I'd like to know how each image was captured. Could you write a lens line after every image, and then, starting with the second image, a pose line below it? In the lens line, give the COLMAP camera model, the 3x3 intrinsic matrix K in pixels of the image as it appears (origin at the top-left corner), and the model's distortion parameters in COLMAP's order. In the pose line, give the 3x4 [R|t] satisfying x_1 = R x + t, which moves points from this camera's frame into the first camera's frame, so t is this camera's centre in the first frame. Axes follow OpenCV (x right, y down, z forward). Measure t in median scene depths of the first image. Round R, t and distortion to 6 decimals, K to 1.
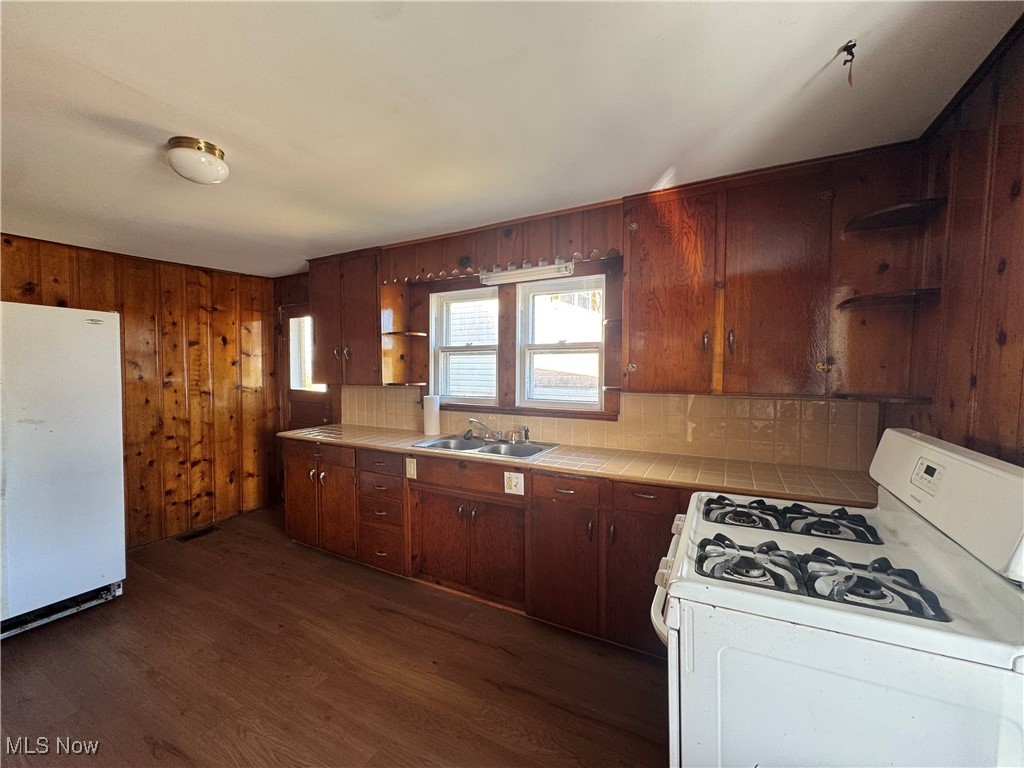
lens RADIAL K [[407.0, 0, 511.8], [0, 407.0, 385.6], [0, 0, 1]] dist [-0.000005, -0.000122]
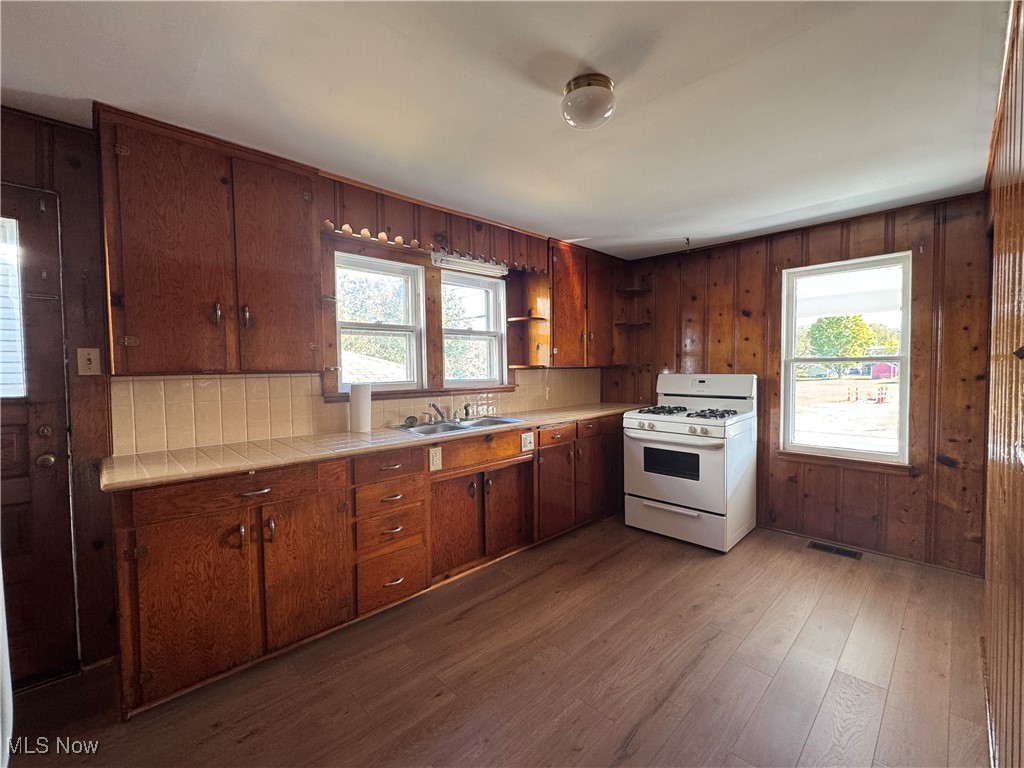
lens RADIAL K [[433.1, 0, 514.3], [0, 433.1, 384.4], [0, 0, 1]] dist [-0.004203, -0.000650]
pose [[0.305605, -0.040504, 0.951297, -1.106128], [0.050280, 0.998387, 0.026356, 0.025926], [-0.950830, 0.039777, 0.307148, 0.553724]]
